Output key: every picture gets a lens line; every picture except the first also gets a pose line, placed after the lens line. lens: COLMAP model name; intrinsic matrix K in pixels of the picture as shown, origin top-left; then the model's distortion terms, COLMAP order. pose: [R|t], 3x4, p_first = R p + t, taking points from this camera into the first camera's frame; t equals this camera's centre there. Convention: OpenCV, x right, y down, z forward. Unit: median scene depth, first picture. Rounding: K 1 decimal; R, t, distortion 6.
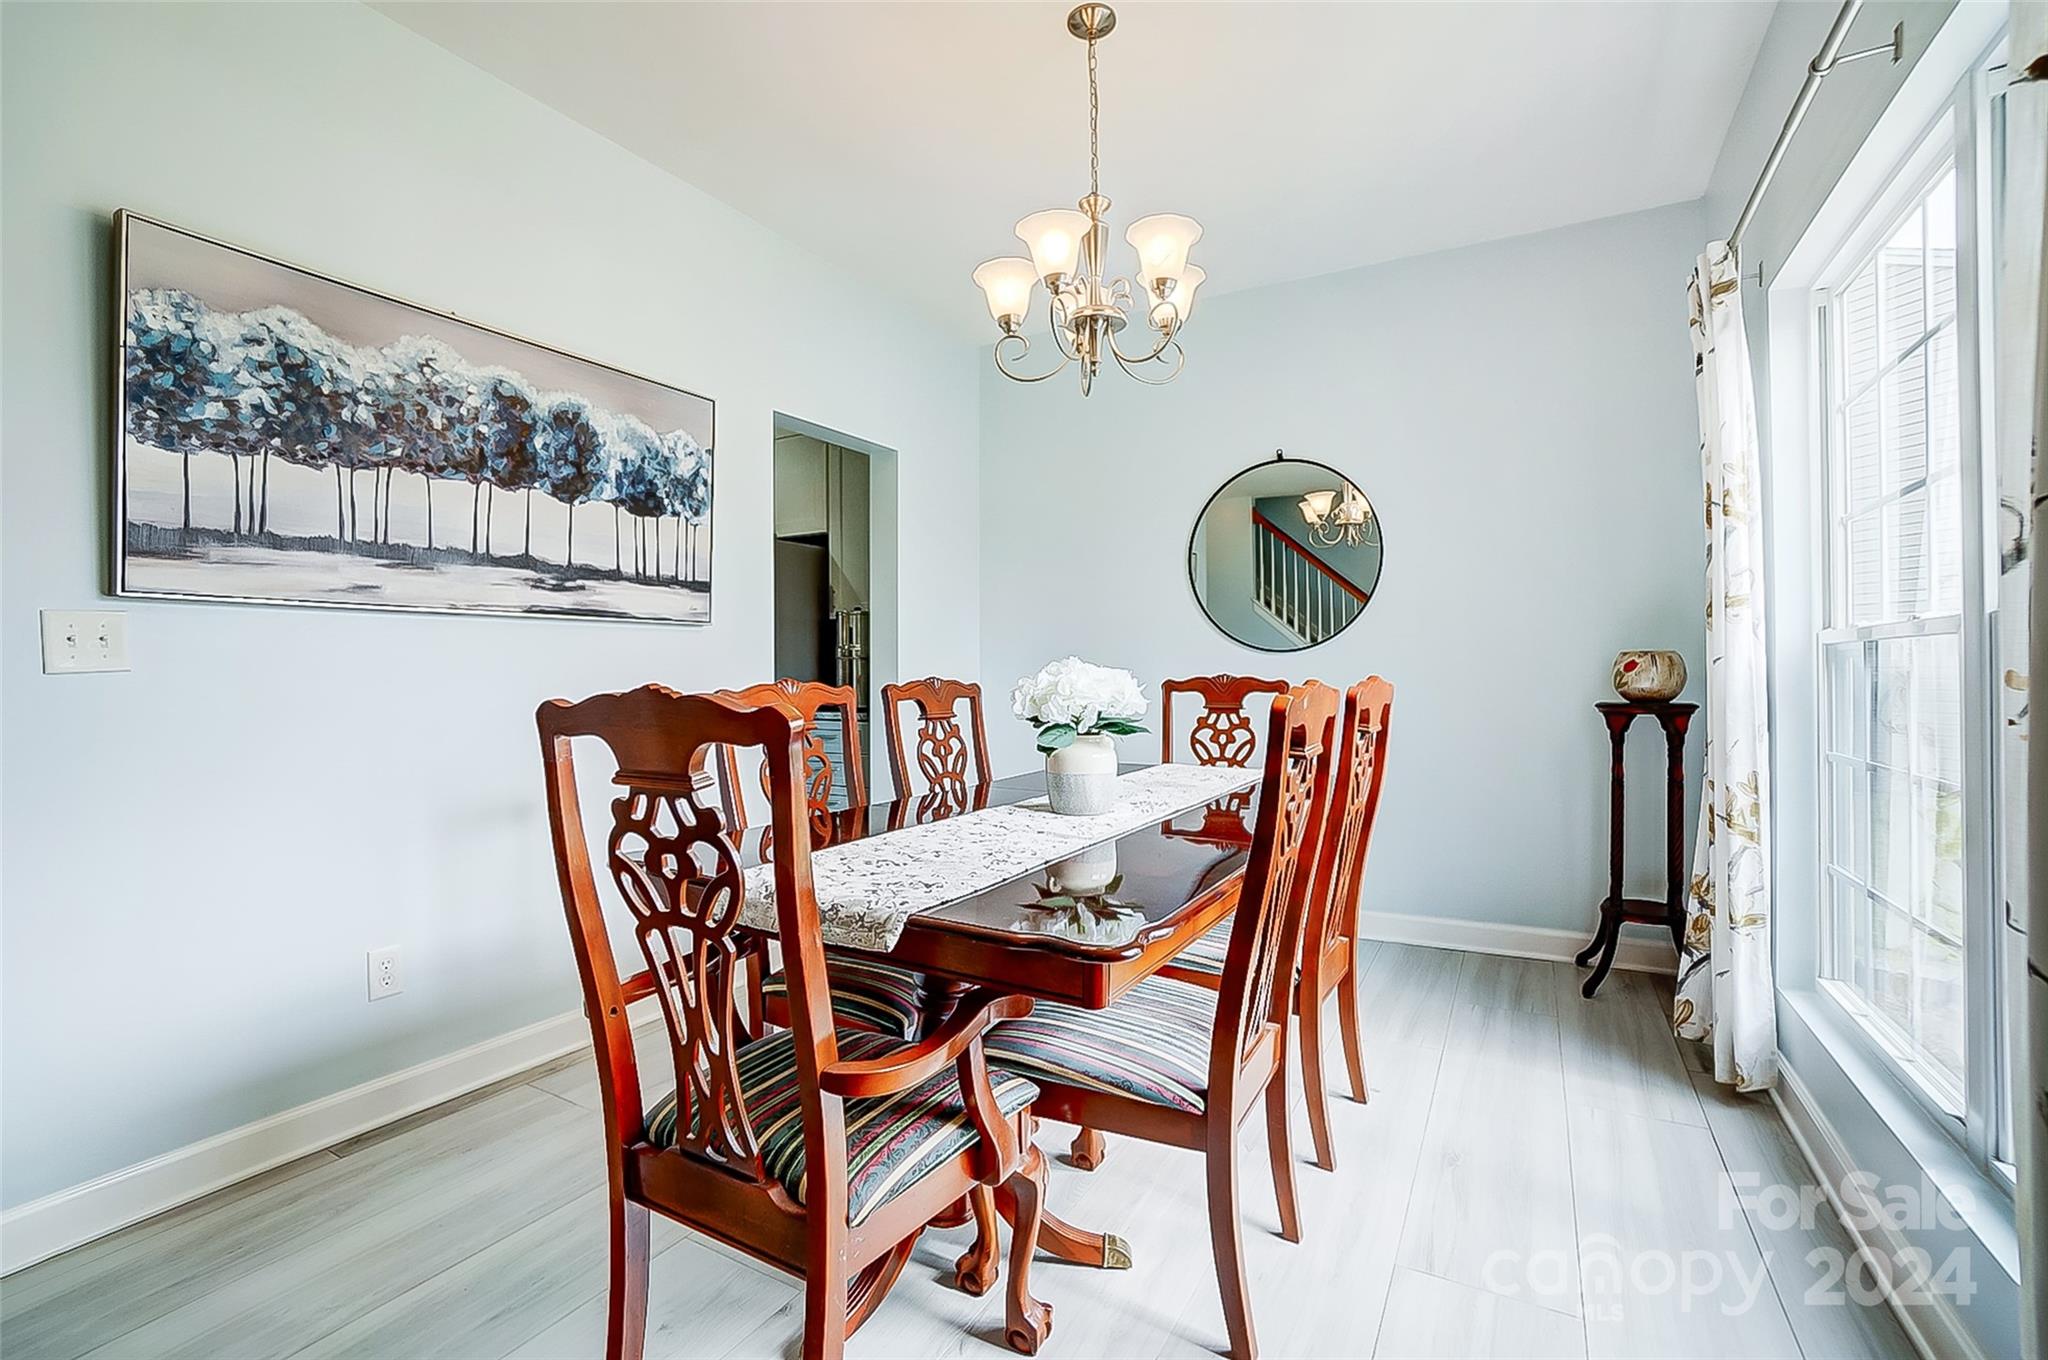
lens RADIAL K [[913.0, 0, 1015.7], [0, 913.0, 667.9], [0, 0, 1]] dist [-0.061384, 0.021540]
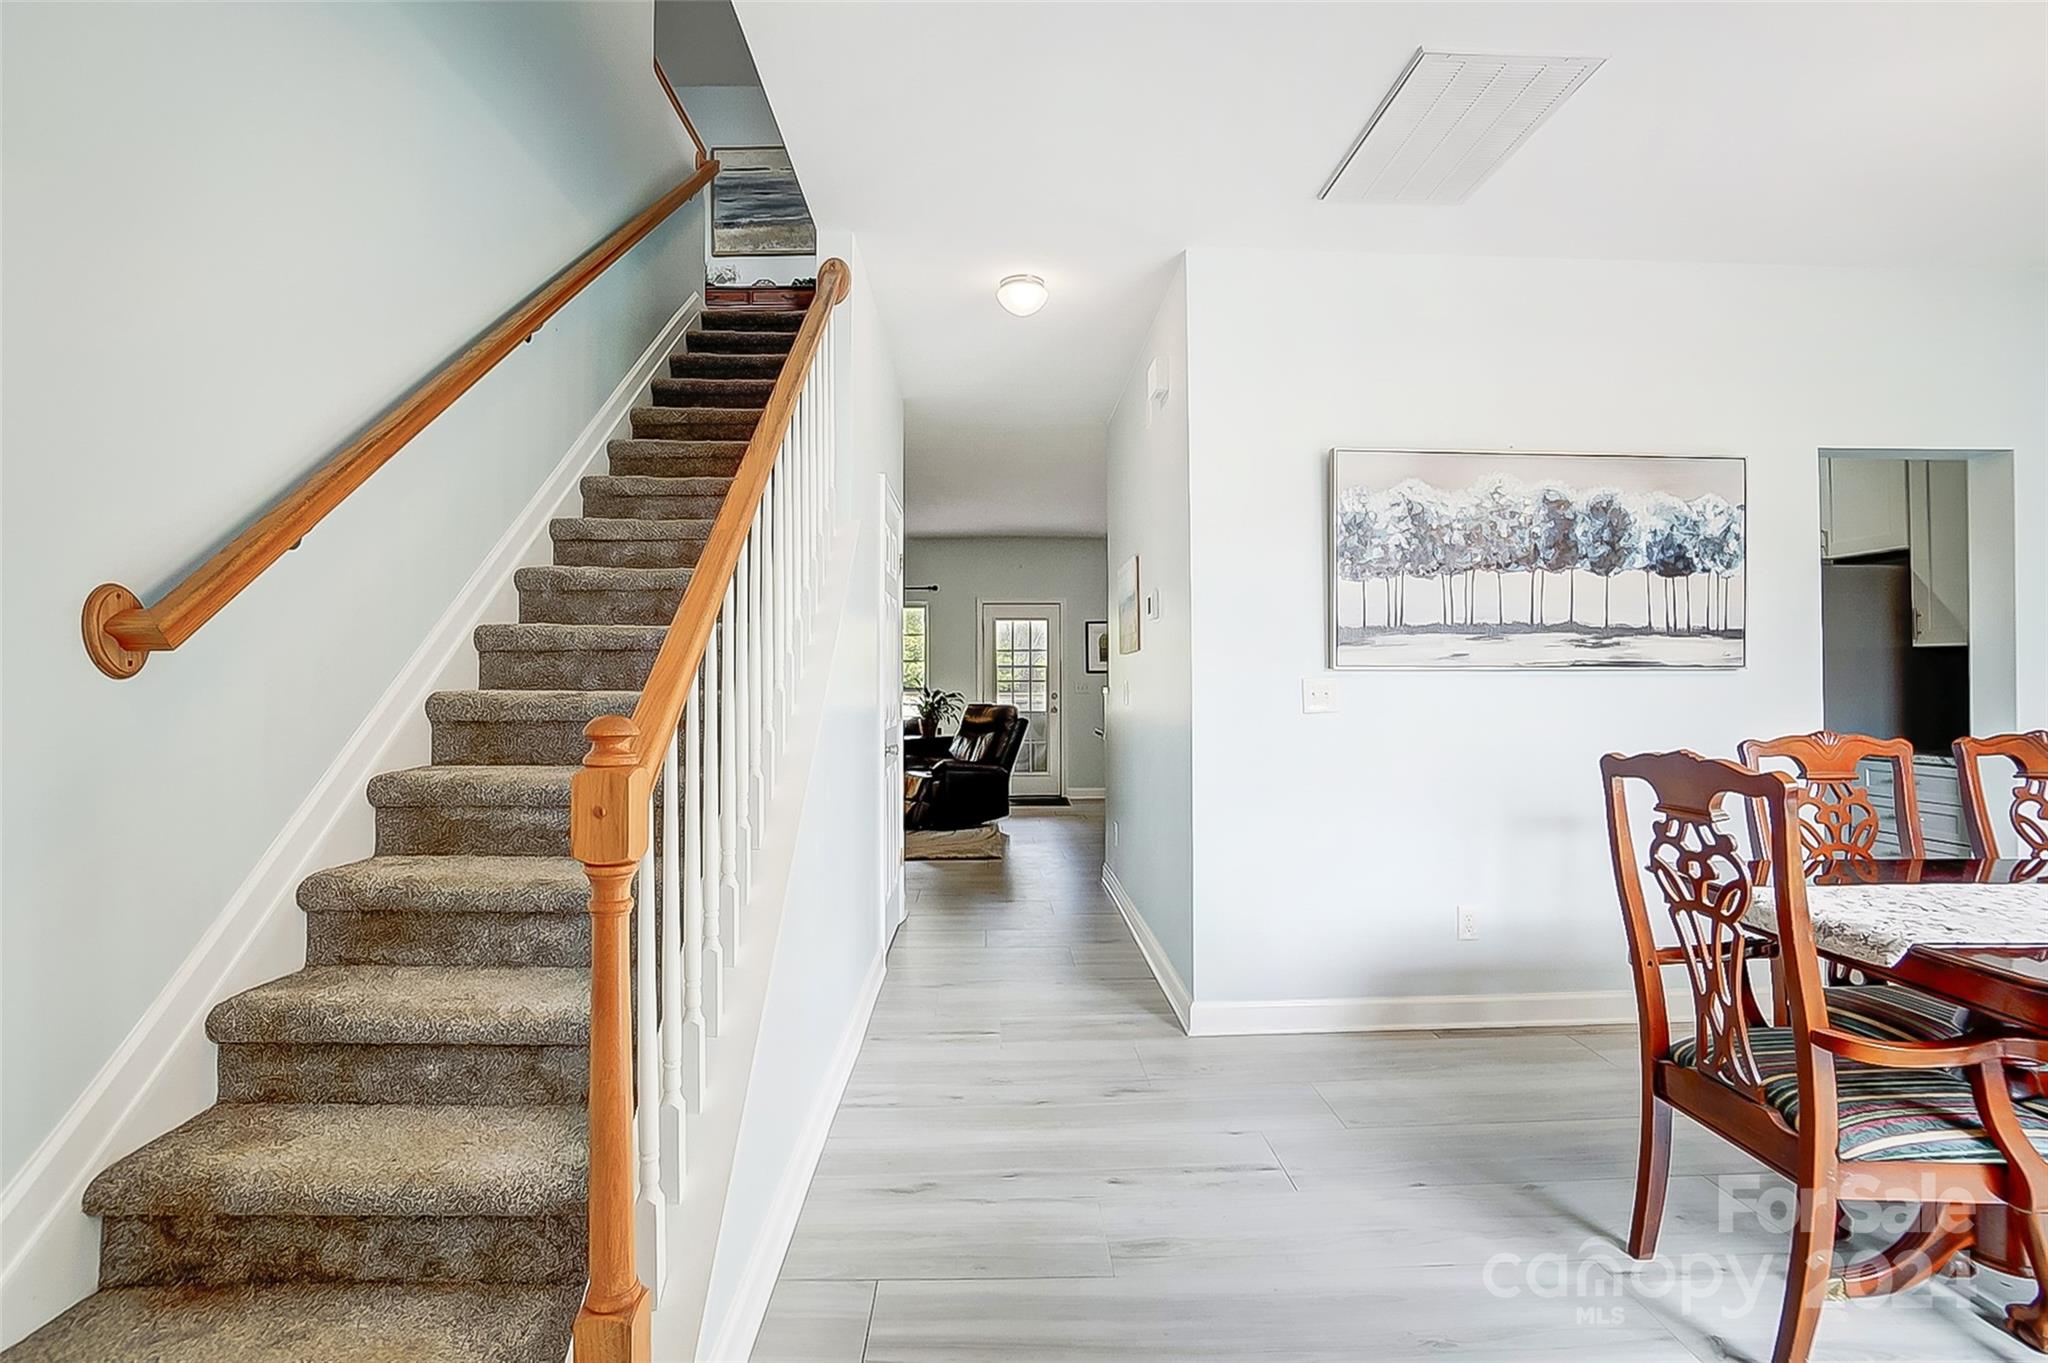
lens RADIAL K [[913.0, 0, 1015.7], [0, 913.0, 669.4], [0, 0, 1]] dist [-0.061384, 0.021540]
pose [[0.516982, -0.006152, -0.855974, 0.164670], [-0.001094, 0.999969, -0.007847, -0.056712], [0.855996, 0.004994, 0.516959, -0.407462]]
